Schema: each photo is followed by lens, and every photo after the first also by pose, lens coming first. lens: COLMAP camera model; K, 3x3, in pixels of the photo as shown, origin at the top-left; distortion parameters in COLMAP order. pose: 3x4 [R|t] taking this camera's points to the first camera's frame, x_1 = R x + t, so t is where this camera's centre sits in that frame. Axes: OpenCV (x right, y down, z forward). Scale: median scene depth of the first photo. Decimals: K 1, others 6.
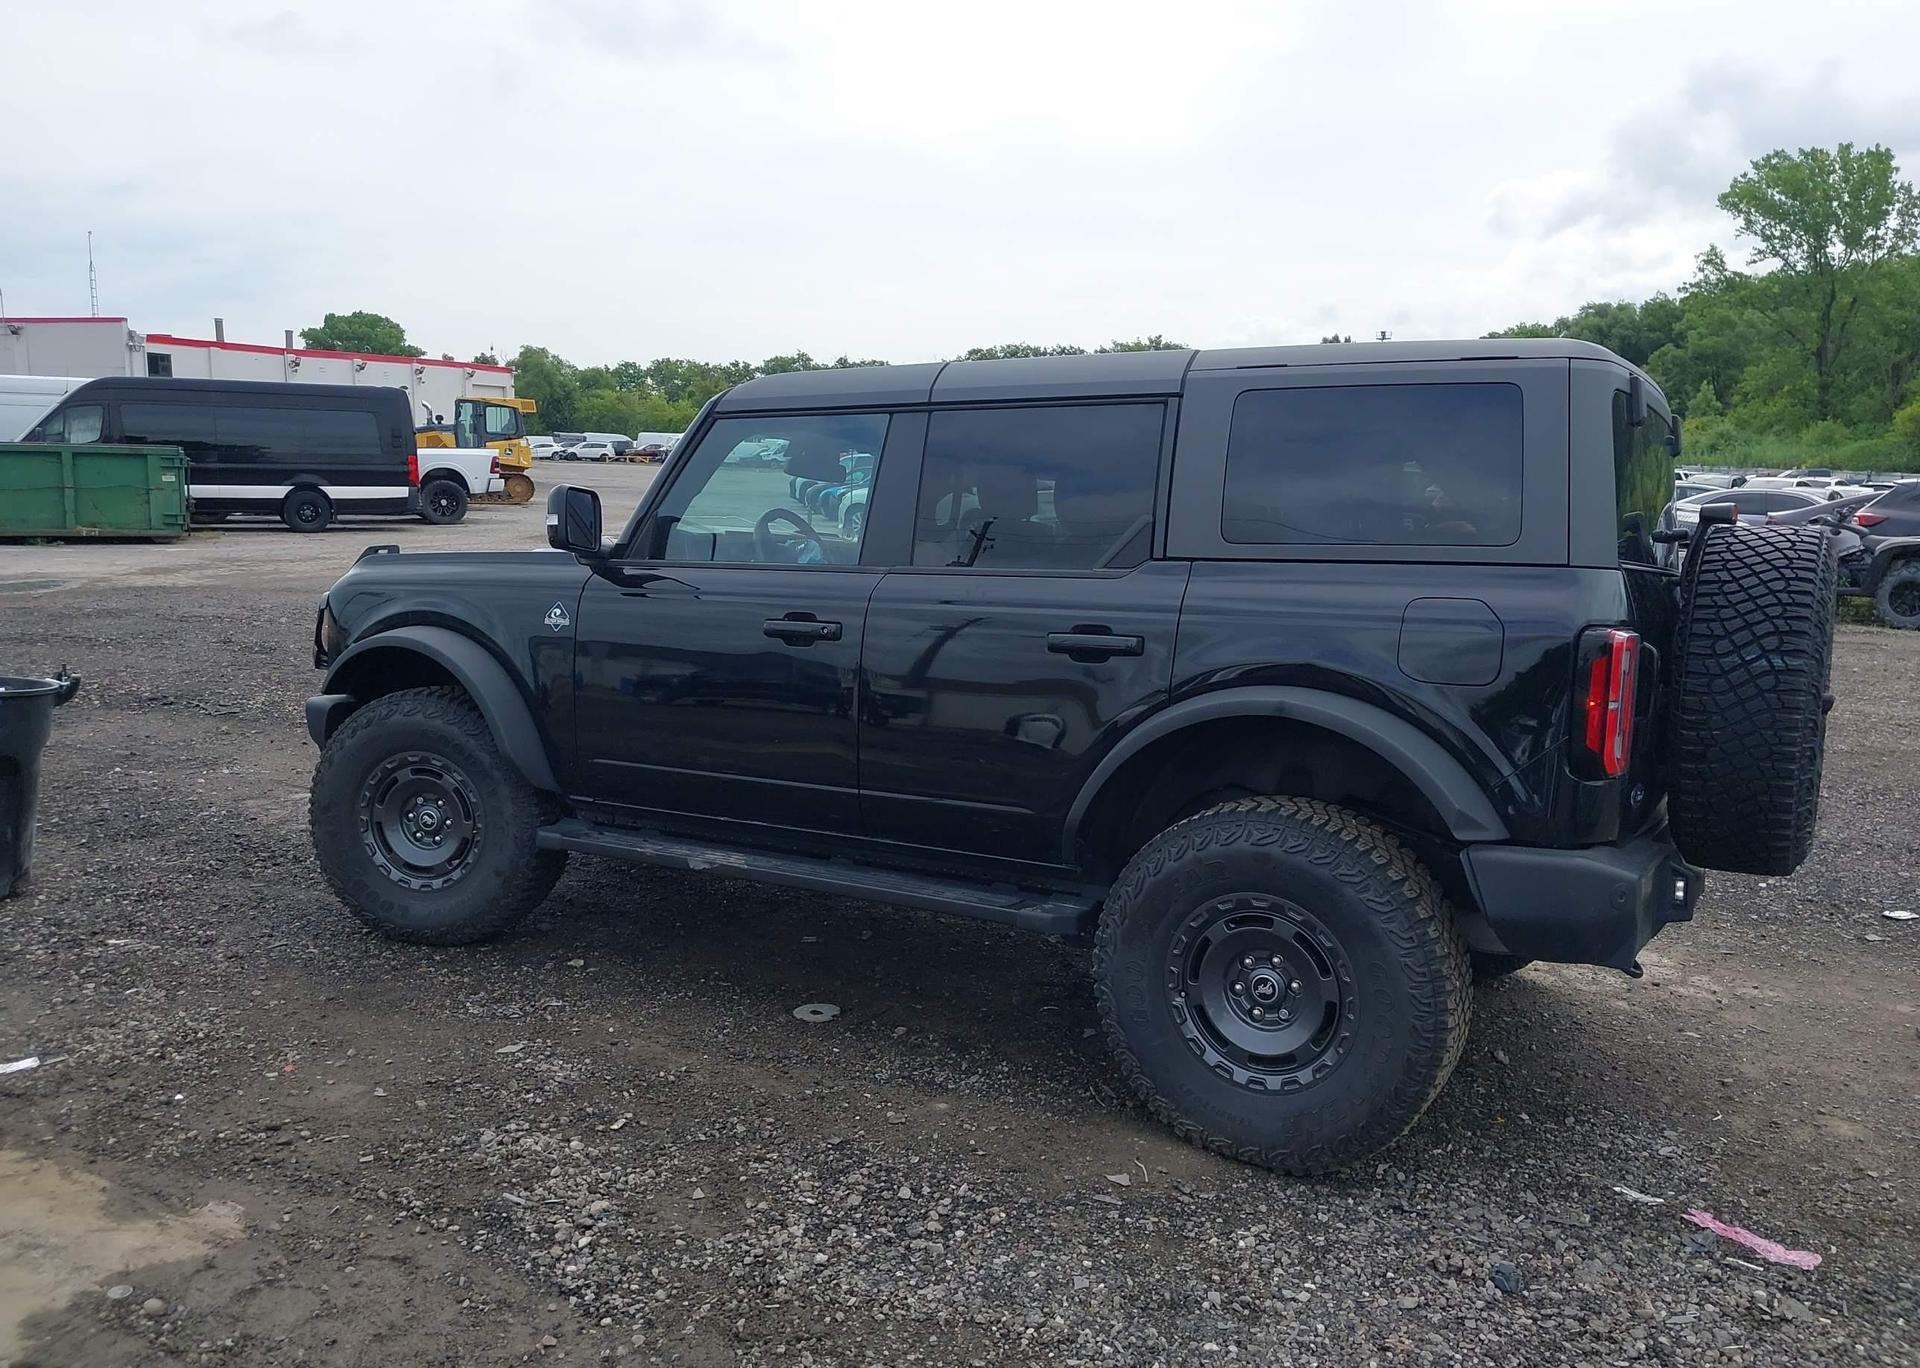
lens RADIAL K [[1486.8, 0, 984.3], [0, 1486.8, 679.3], [0, 0, 1]] dist [0.091387, -0.133152]
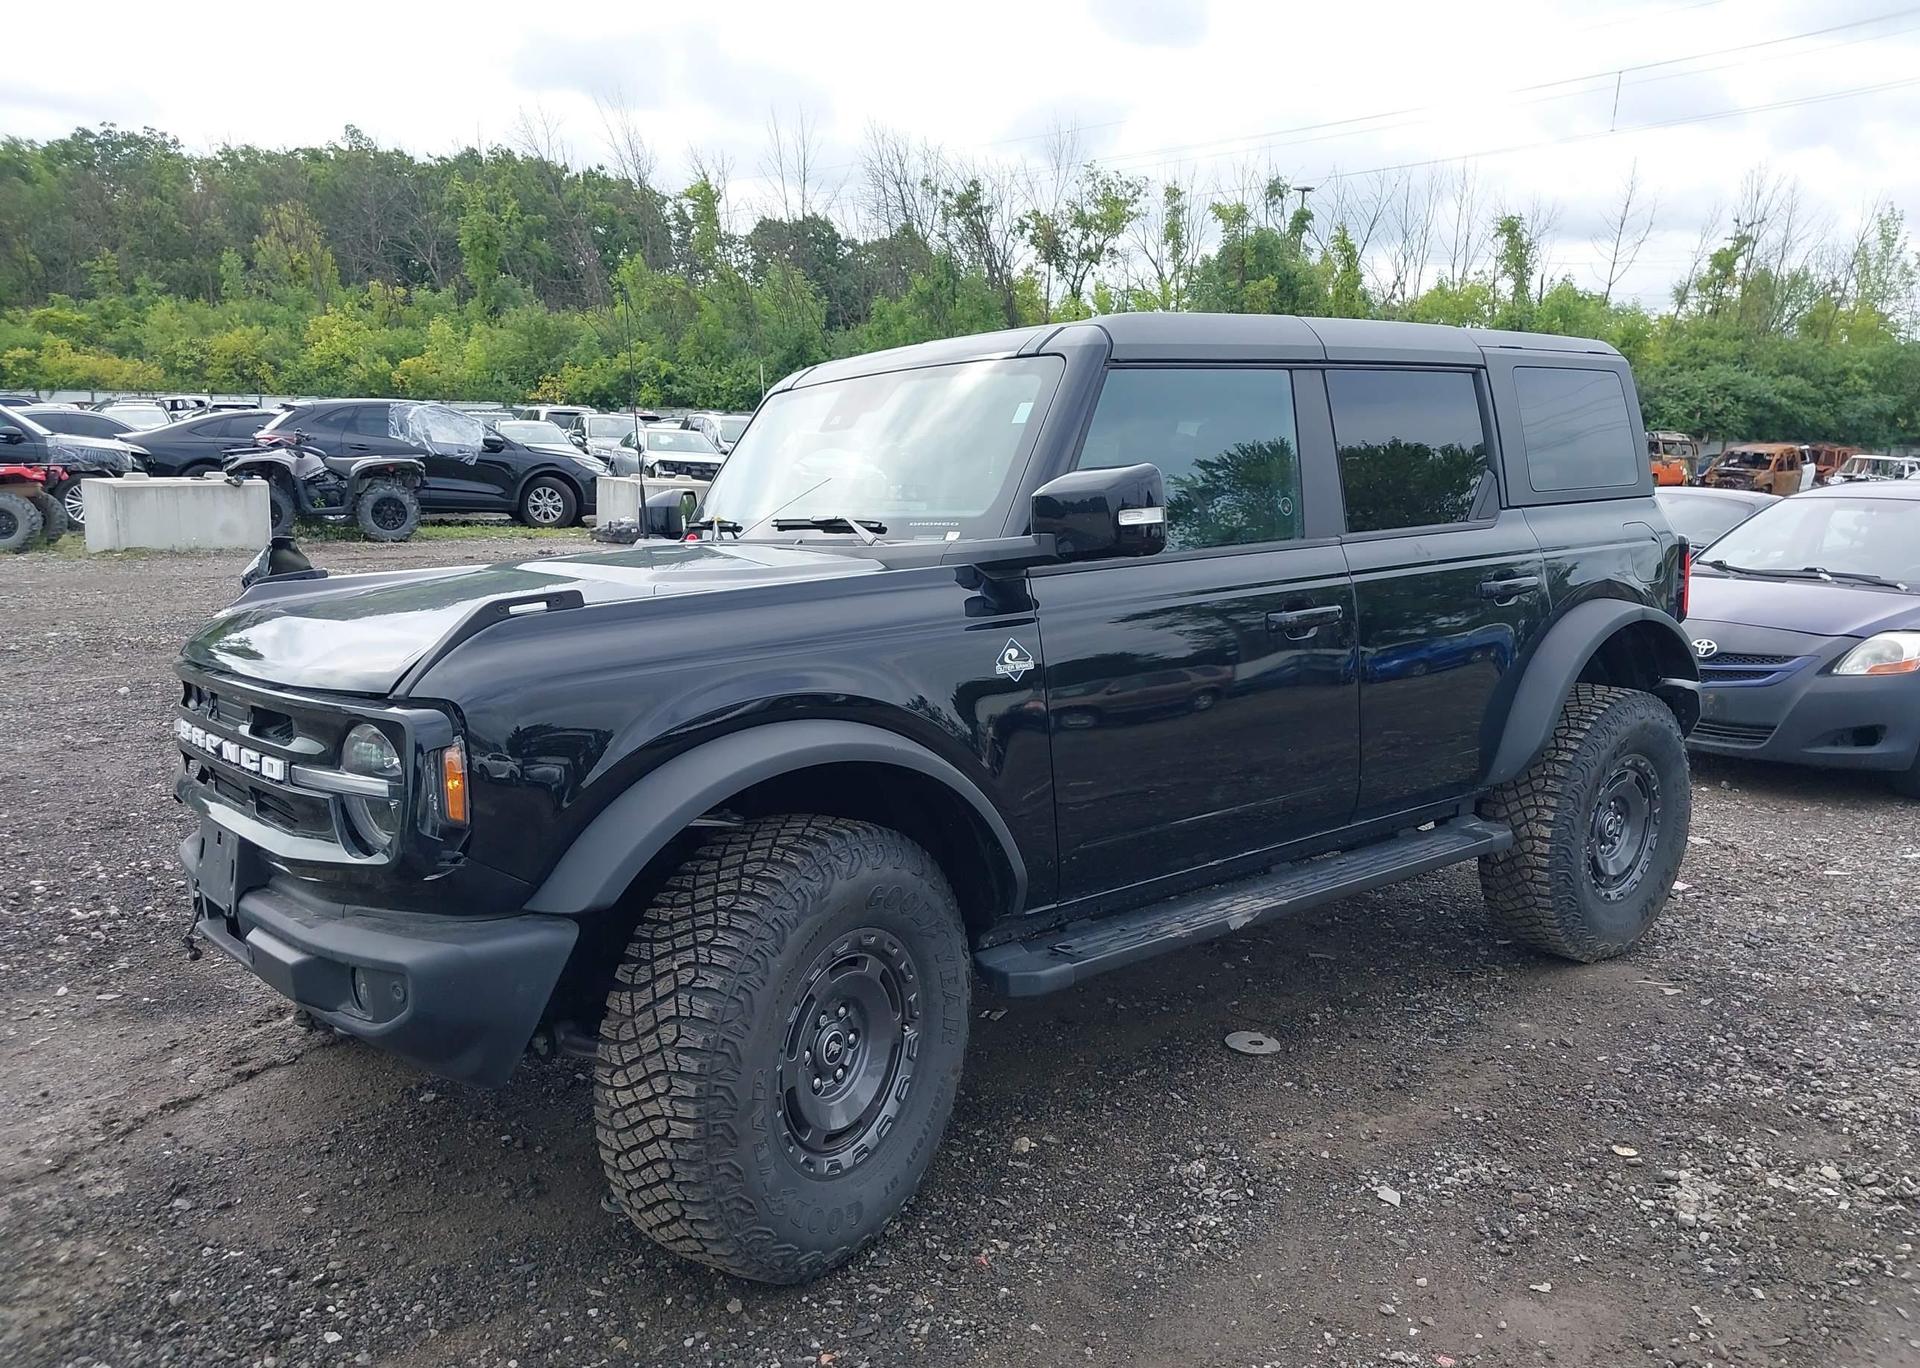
lens RADIAL K [[1491.9, 0, 960.0], [0, 1491.9, 684.0], [0, 0, 1]] dist [0.050985, -0.068531]
pose [[0.357825, -0.172186, 0.917776, -0.861736], [0.116283, 0.983418, 0.139165, -0.120492], [-0.926520, 0.056925, 0.371914, 0.736147]]
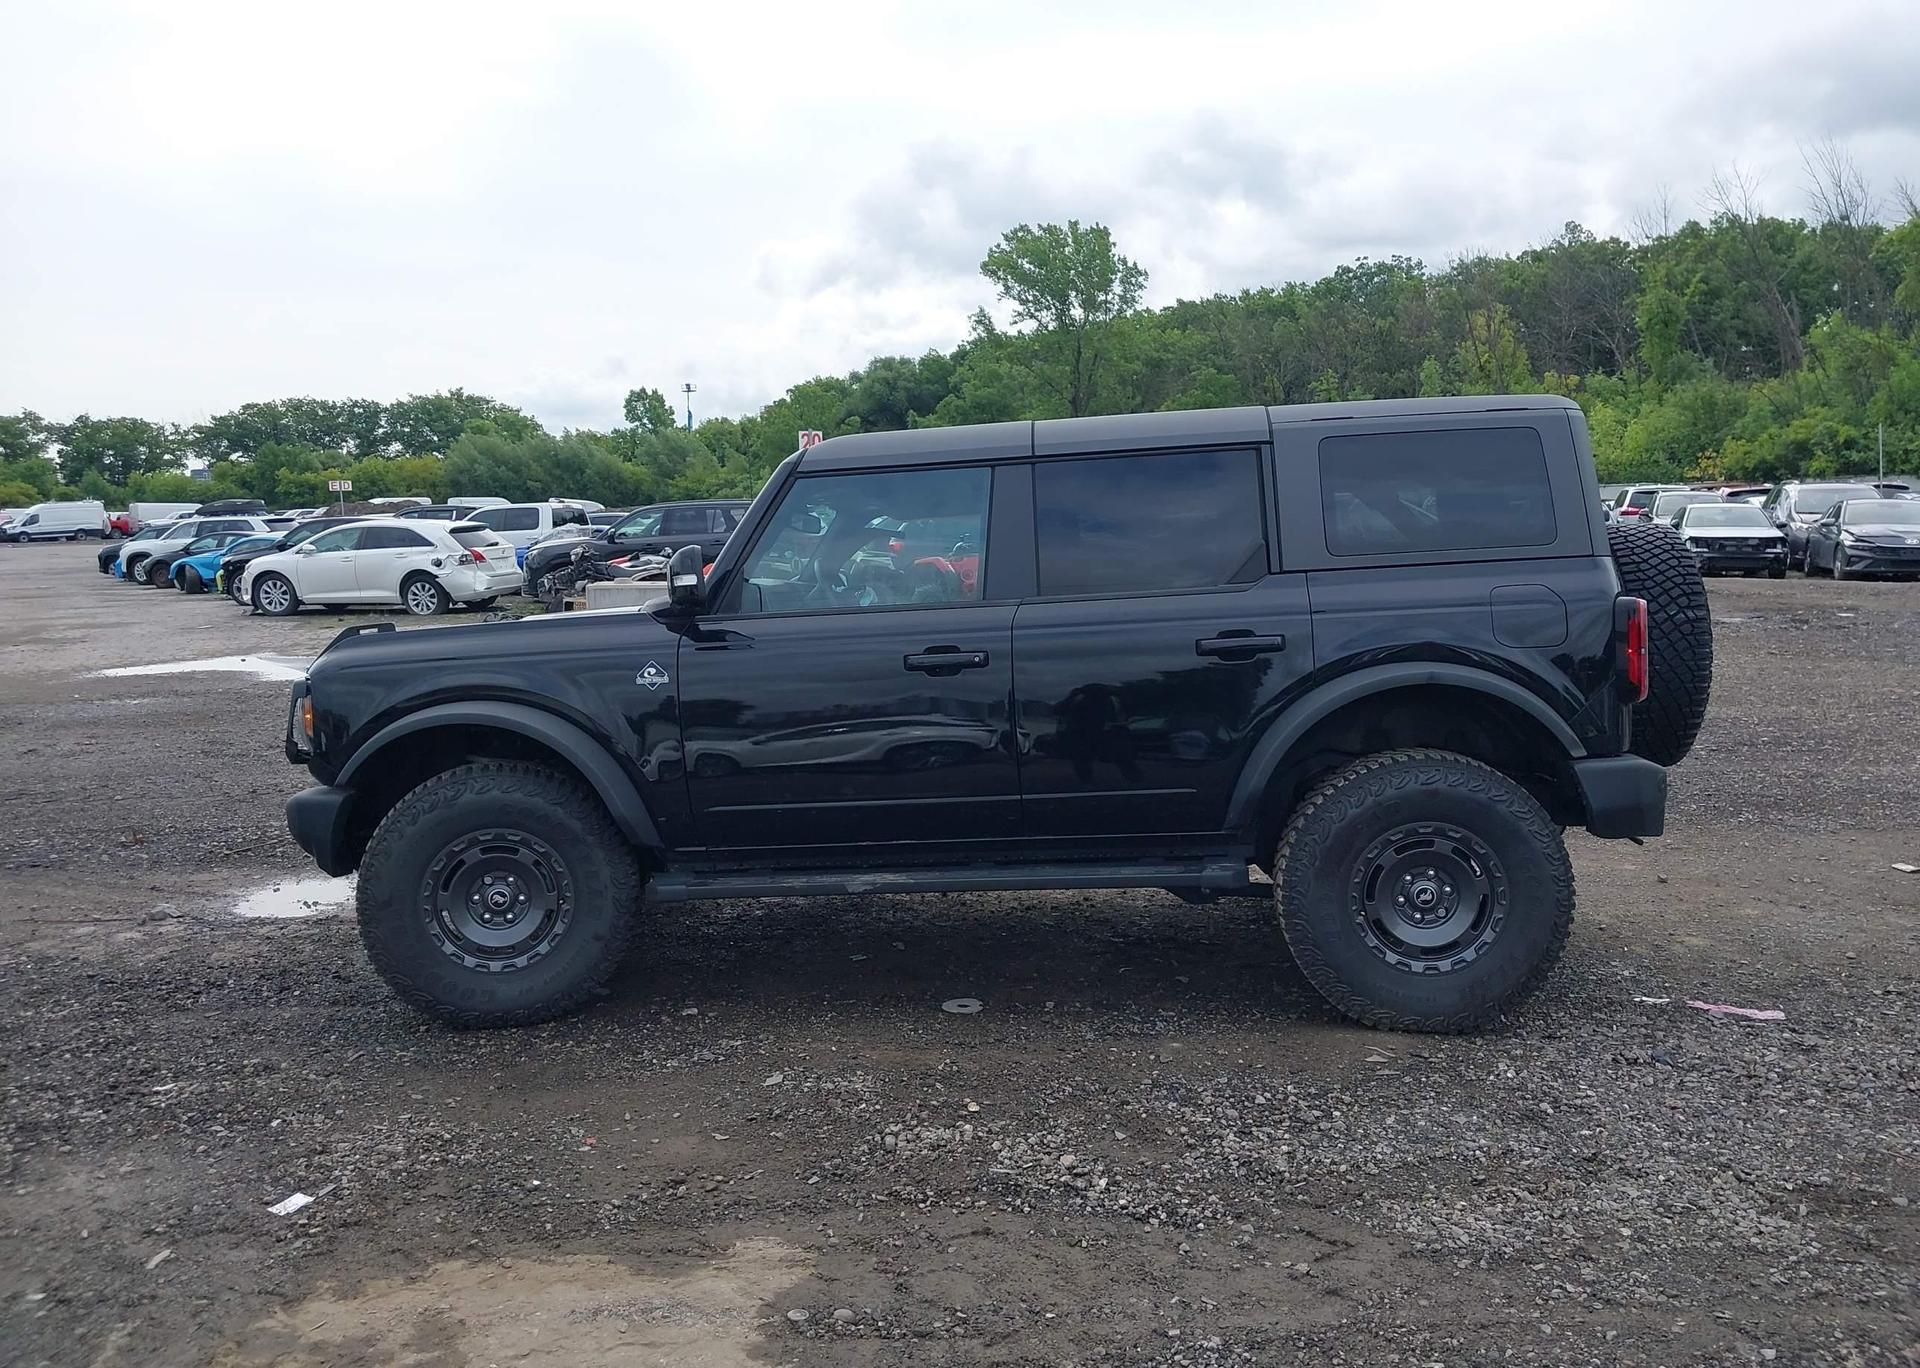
lens RADIAL K [[1491.9, 0, 960.0], [0, 1491.9, 684.0], [0, 0, 1]] dist [0.050985, -0.068531]
pose [[0.904737, -0.093640, 0.415550, -0.493774], [0.106097, 0.994332, -0.006932, -0.006392], [-0.412546, 0.050361, 0.909544, -0.014322]]
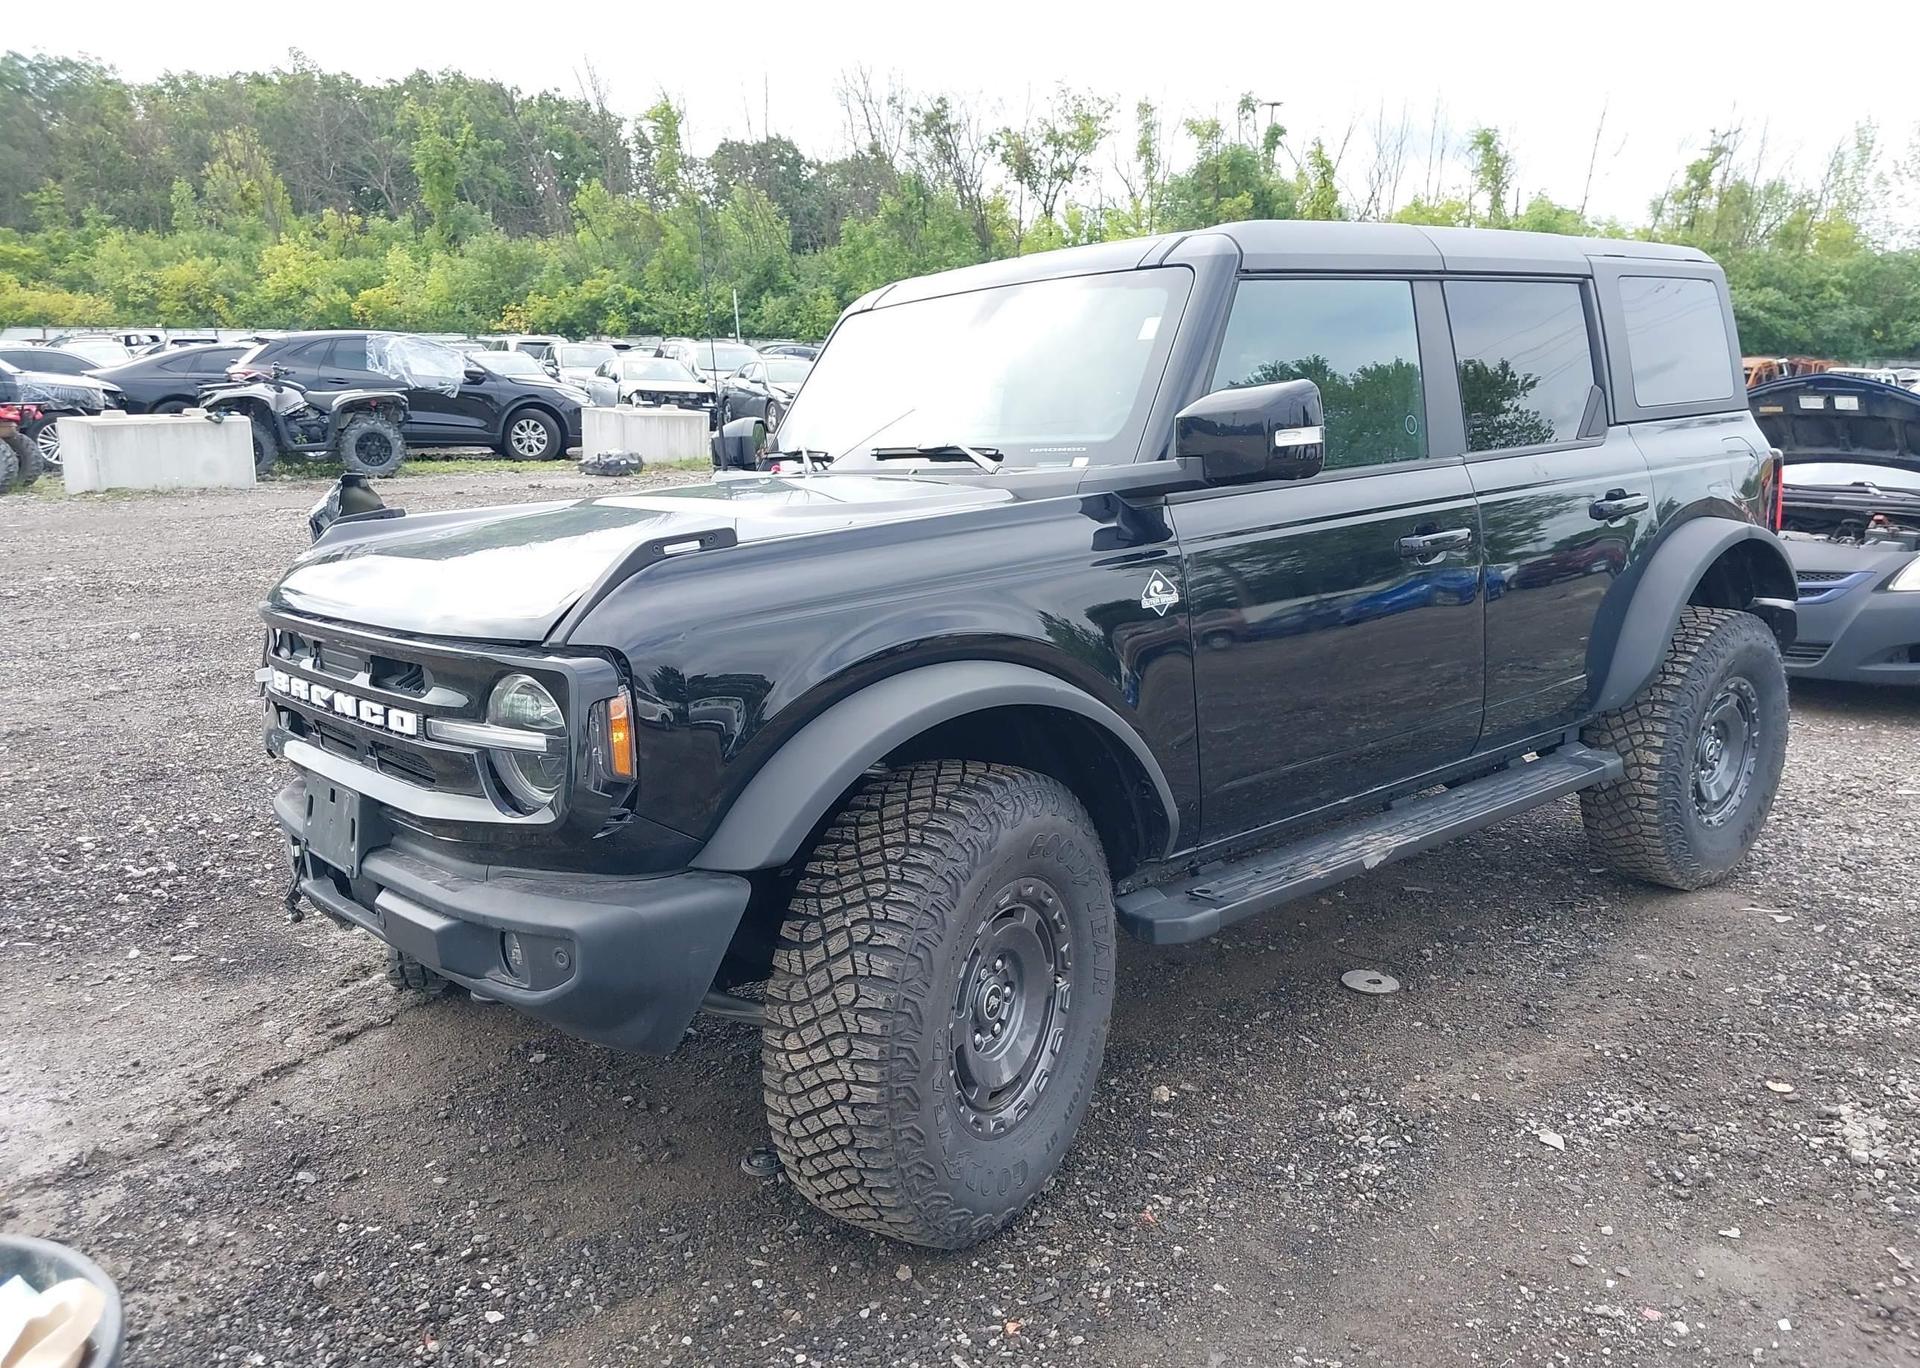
lens RADIAL K [[1497.5, 0, 957.8], [0, 1497.5, 674.7], [0, 0, 1]] dist [0.056959, -0.078430]
pose [[0.339224, -0.215927, 0.915589, -0.858952], [0.130470, 0.974693, 0.181527, -0.127852], [-0.931614, 0.057879, 0.358811, 0.810410]]
